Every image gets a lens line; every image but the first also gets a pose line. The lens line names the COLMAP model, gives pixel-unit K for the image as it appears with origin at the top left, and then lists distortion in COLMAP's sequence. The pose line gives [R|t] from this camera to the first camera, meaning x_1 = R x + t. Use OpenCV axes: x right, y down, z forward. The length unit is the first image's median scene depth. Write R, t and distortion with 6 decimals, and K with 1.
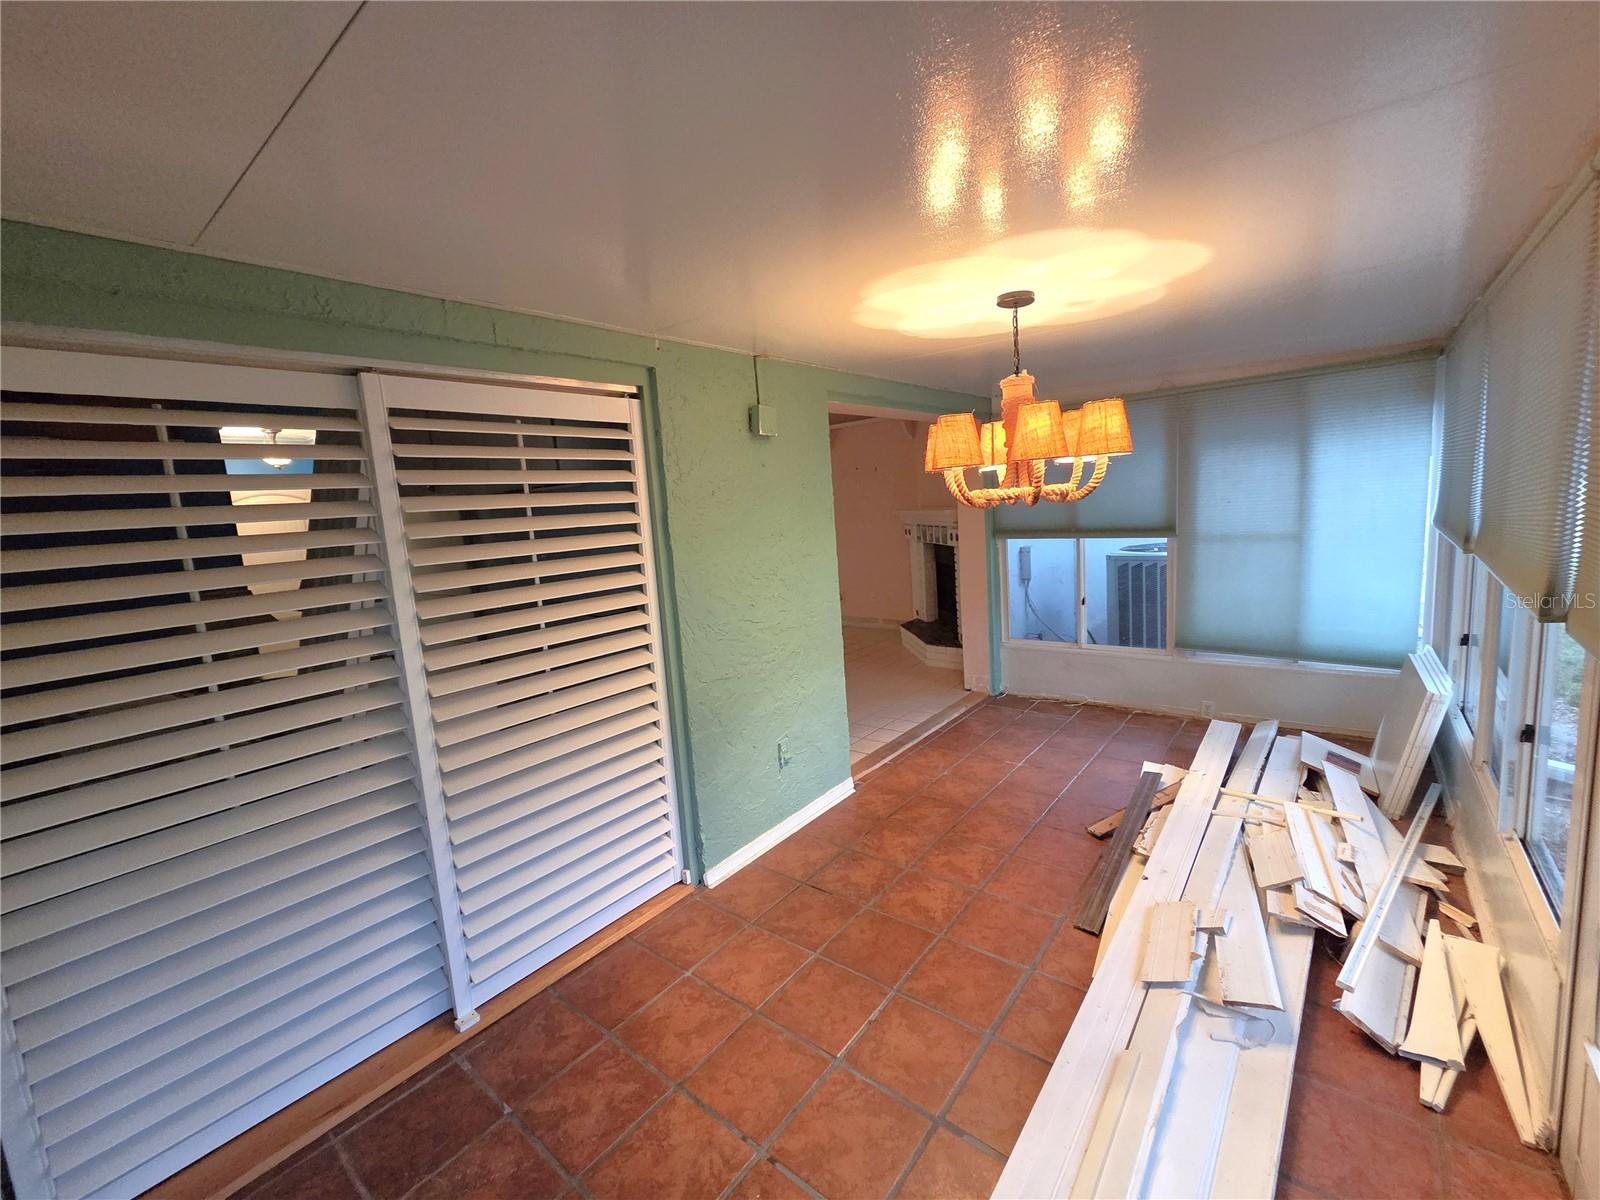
lens RADIAL K [[653.1, 0, 805.6], [0, 653.1, 592.9], [0, 0, 1]] dist [-0.000085, -0.000176]
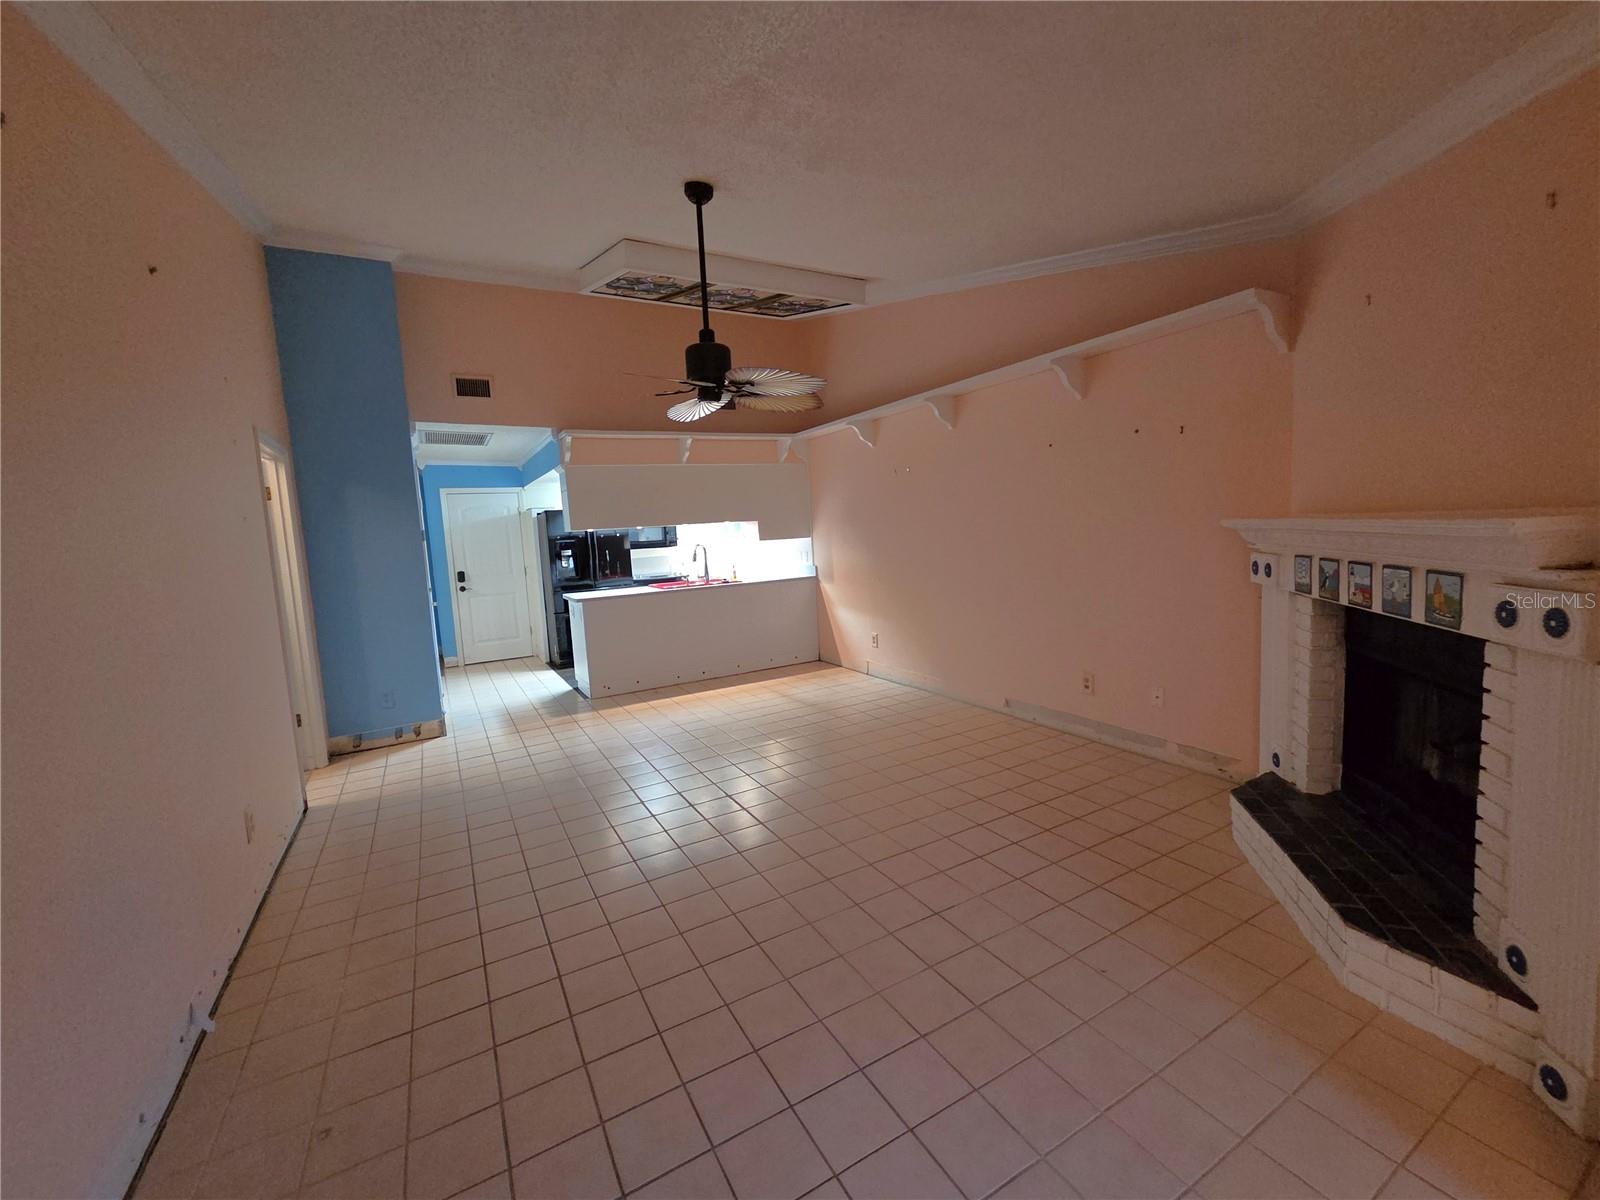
lens RADIAL K [[653.1, 0, 805.6], [0, 653.1, 592.9], [0, 0, 1]] dist [-0.000085, -0.000176]
pose [[0.928674, 0.050734, -0.367411, 0.040856], [-0.057280, 0.998334, -0.006925, -0.061361], [0.366447, 0.027476, 0.930033, 0.526462]]
